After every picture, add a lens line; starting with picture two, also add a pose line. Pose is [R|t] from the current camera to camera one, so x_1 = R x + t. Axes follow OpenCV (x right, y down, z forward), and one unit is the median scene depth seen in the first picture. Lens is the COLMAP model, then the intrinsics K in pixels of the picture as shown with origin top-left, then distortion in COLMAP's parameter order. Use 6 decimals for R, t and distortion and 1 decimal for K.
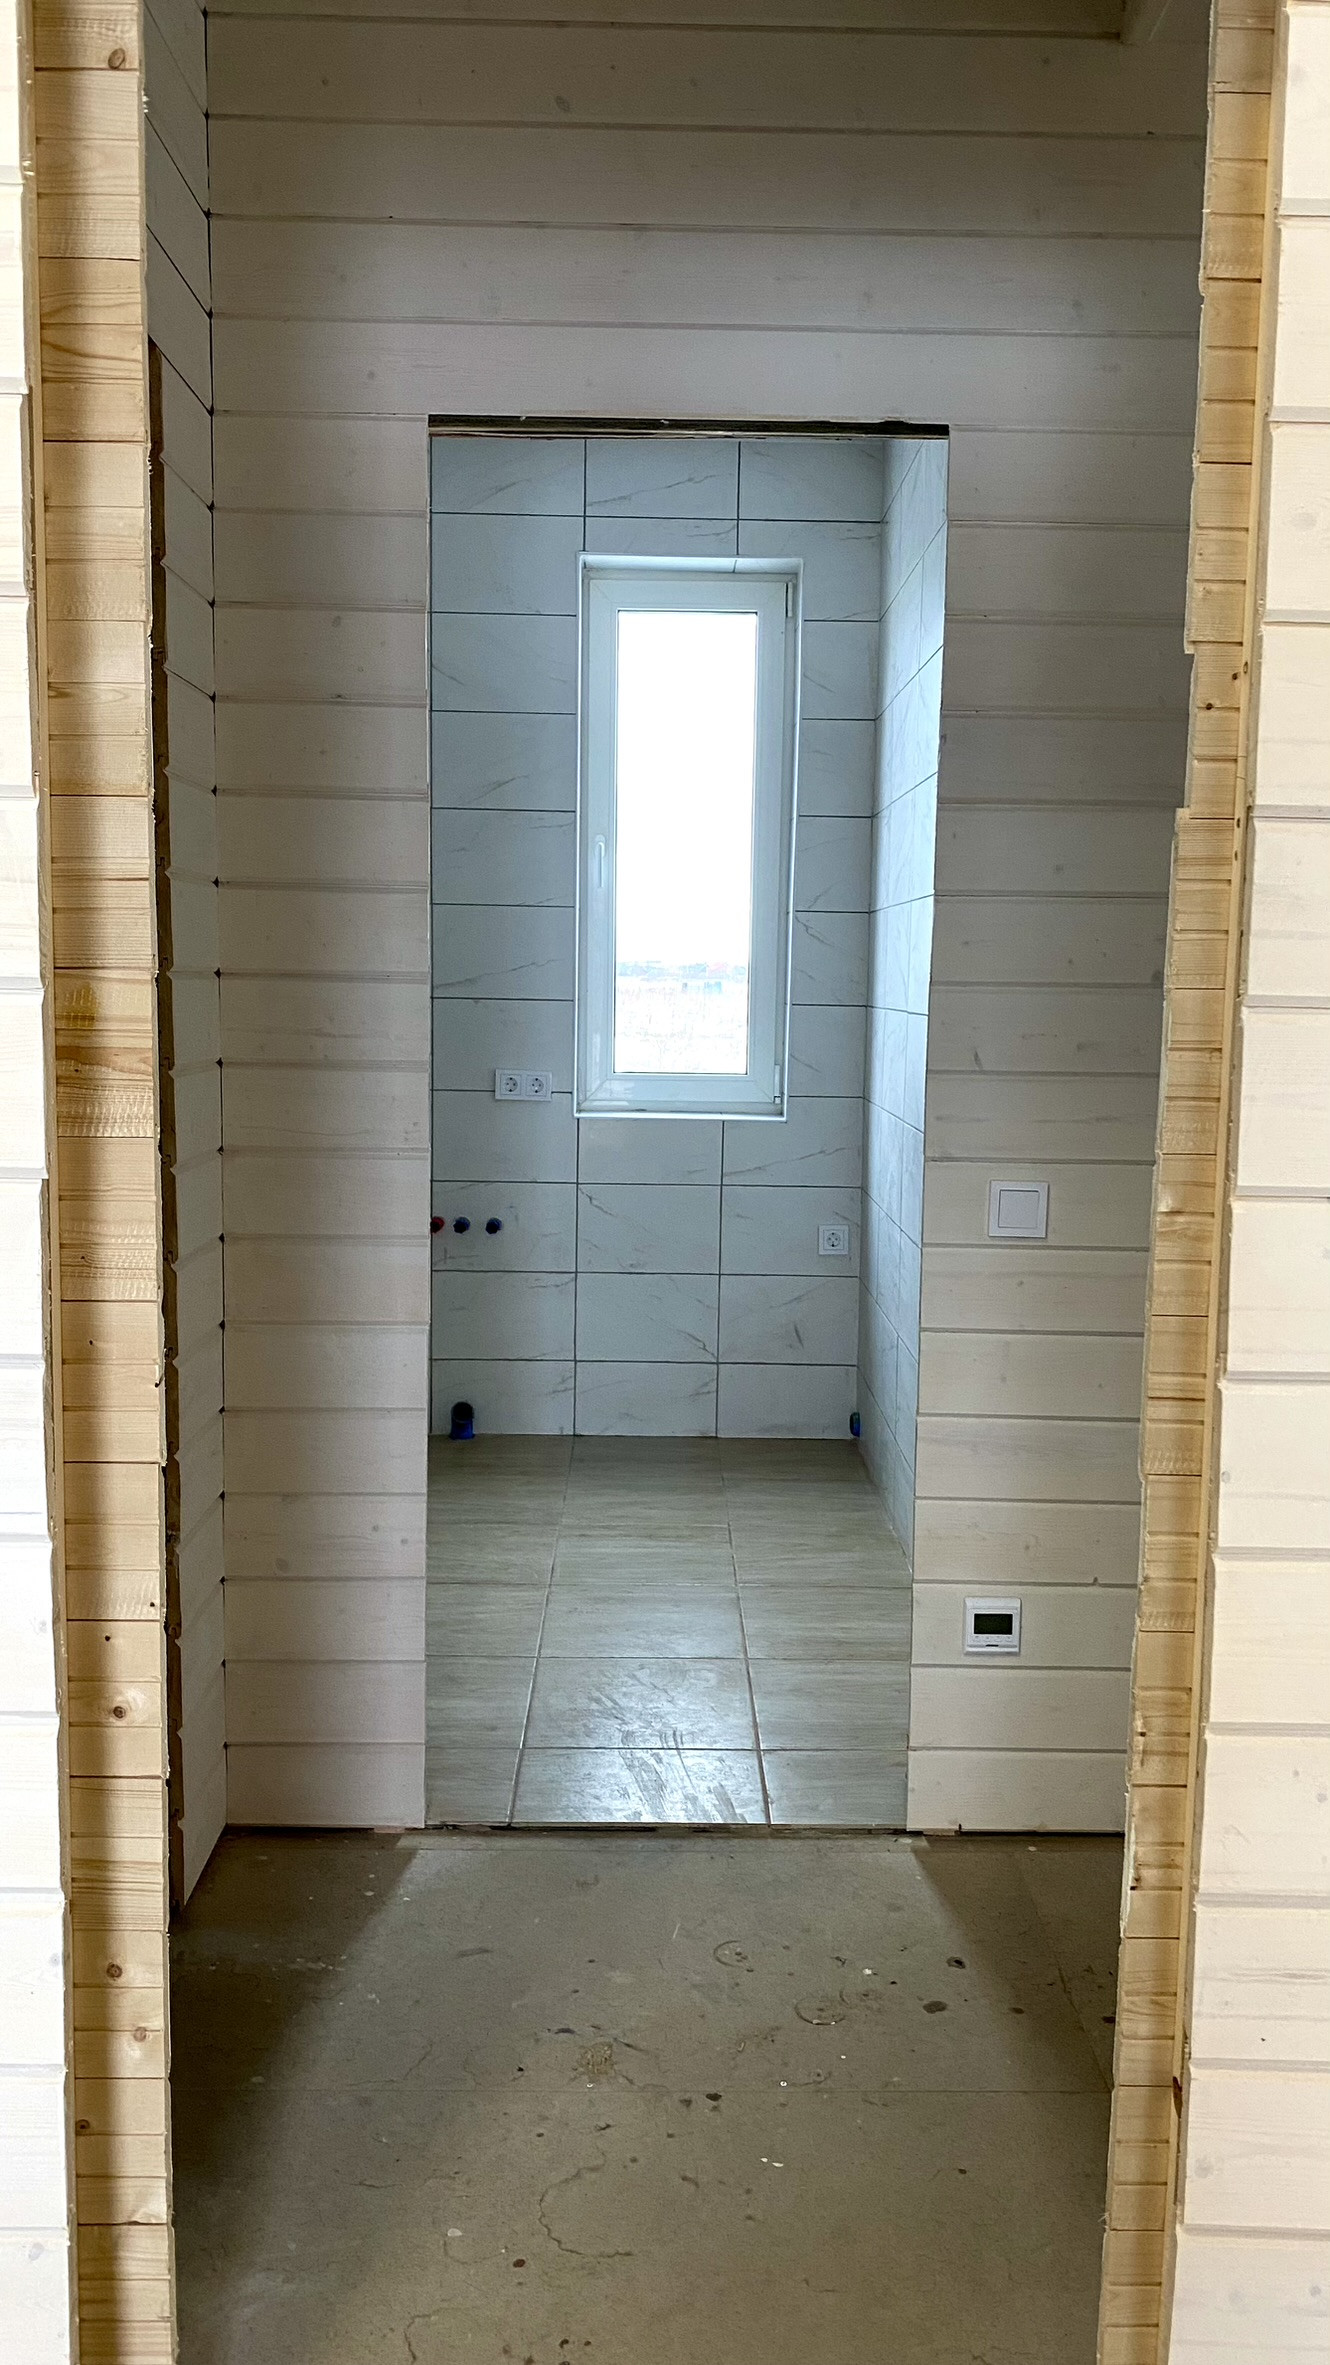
lens RADIAL K [[1790.4, 0, 665.0], [0, 1790.4, 1182.5], [0, 0, 1]] dist [0.094743, 0.000964]
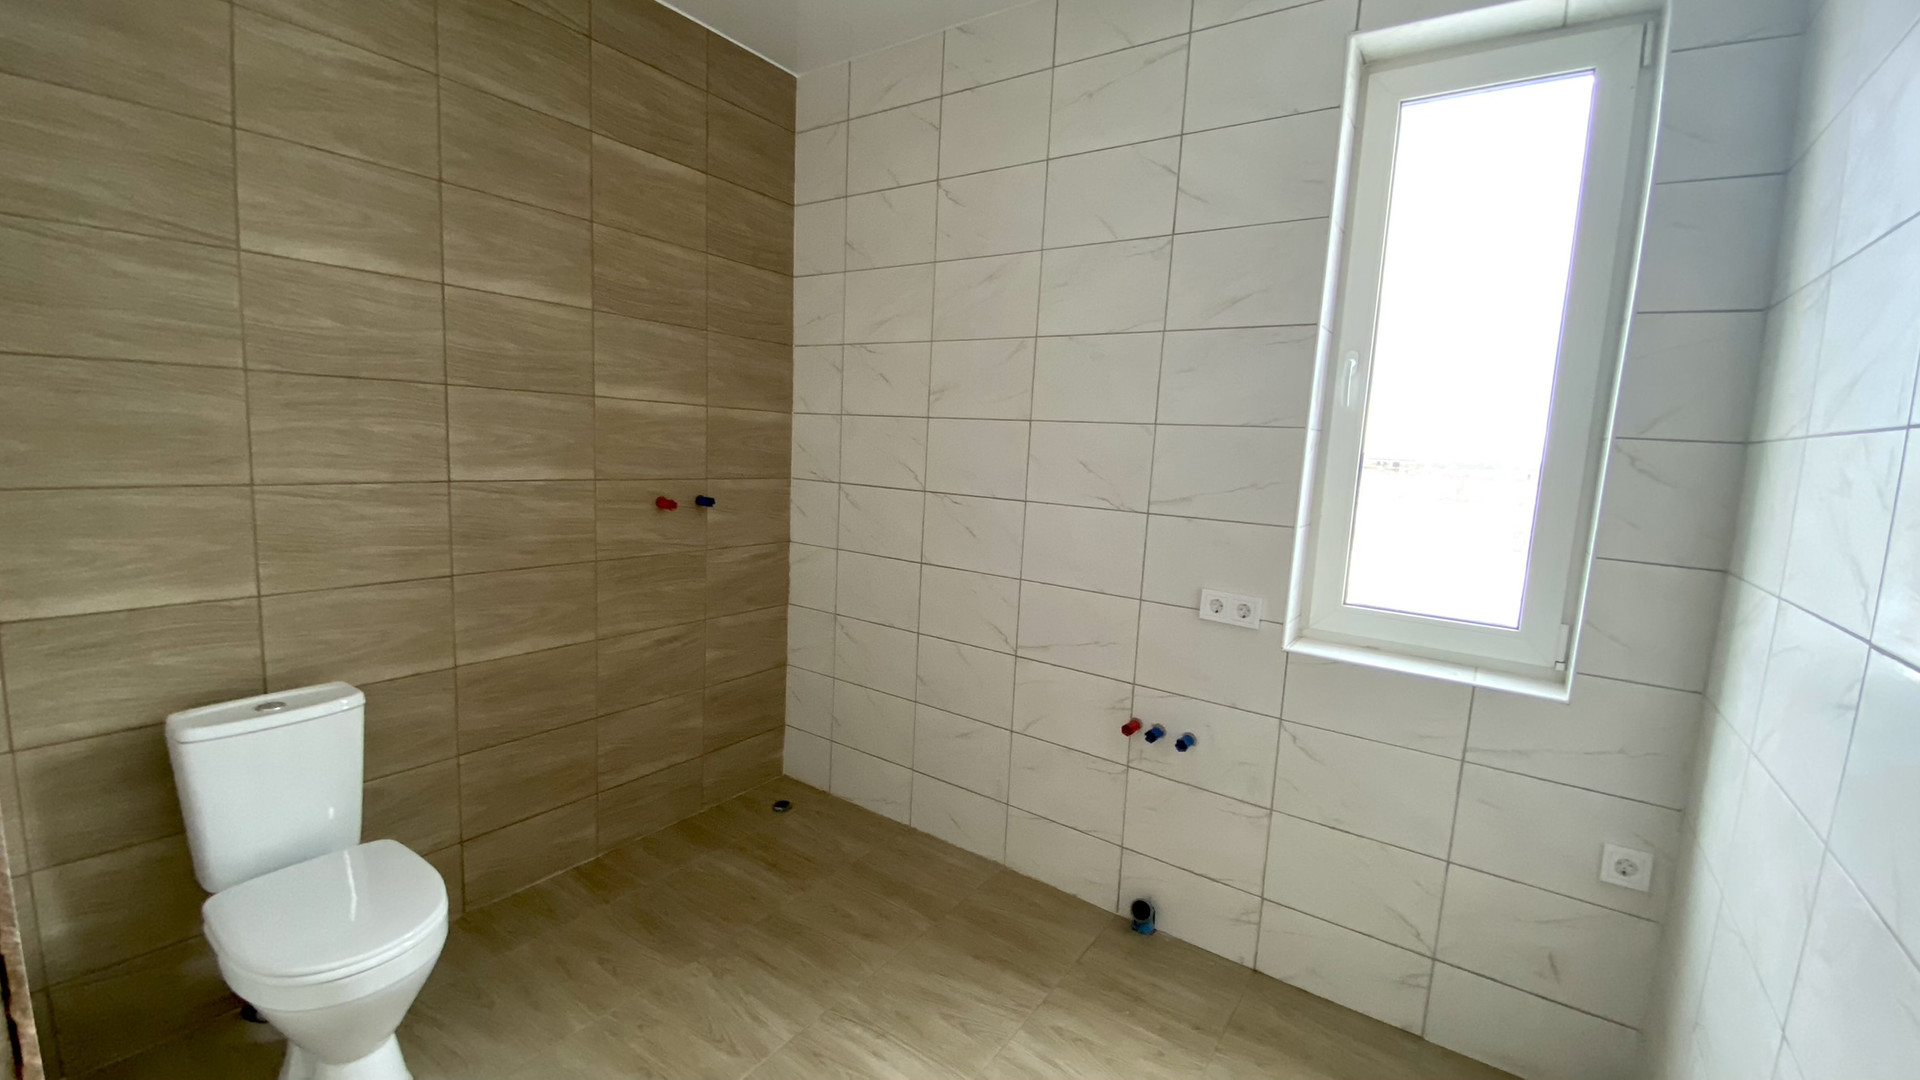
lens RADIAL K [[779.1, 0, 960.0], [0, 779.1, 540.0], [0, 0, 1]] dist [0.030238, -0.023393]
pose [[0.815843, 0.097645, -0.569970, 0.039600], [-0.104836, 0.994283, 0.020278, -0.083558], [0.568692, 0.043210, 0.821415, 0.557615]]
